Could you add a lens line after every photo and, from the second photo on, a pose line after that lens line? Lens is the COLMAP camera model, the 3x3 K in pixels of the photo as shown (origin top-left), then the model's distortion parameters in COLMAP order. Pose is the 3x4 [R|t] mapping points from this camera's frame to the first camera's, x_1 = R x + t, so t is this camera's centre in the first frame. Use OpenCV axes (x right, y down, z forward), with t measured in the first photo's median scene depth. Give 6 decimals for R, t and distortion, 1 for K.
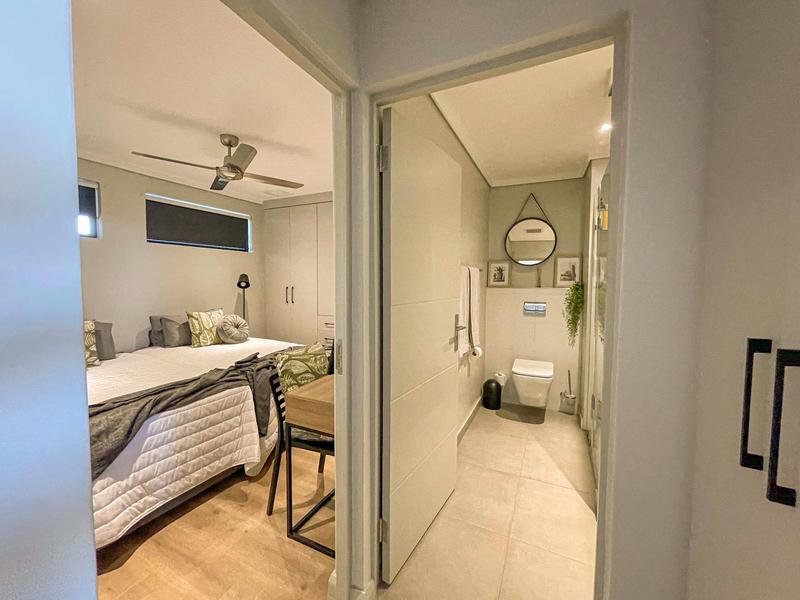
lens RADIAL K [[323.7, 0, 396.4], [0, 323.7, 296.9], [0, 0, 1]] dist [-0.001745, 0.000969]
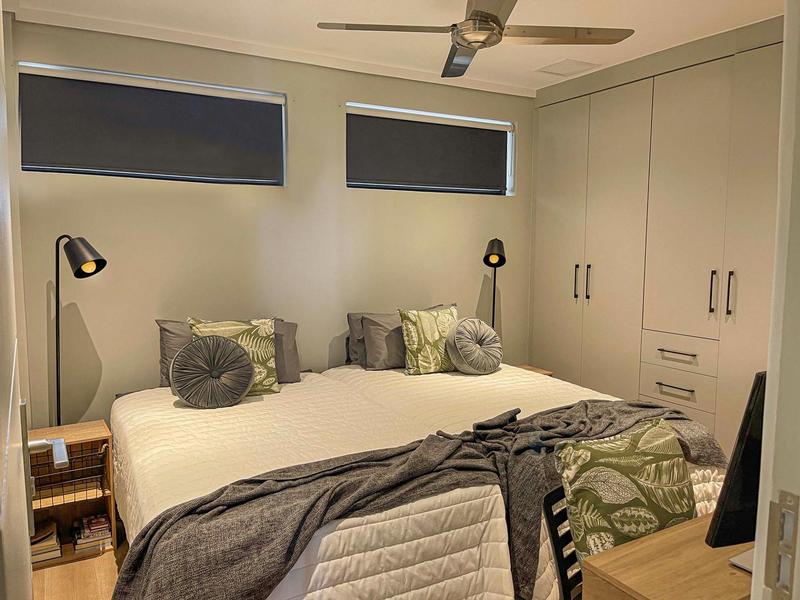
lens RADIAL K [[604.3, 0, 399.5], [0, 604.3, 303.0], [0, 0, 1]] dist [0.025767, -0.006919]
pose [[0.827787, 0.053212, -0.558514, -0.097315], [-0.025490, 0.998031, 0.057307, -0.036198], [0.560464, -0.033202, 0.827513, 0.201068]]
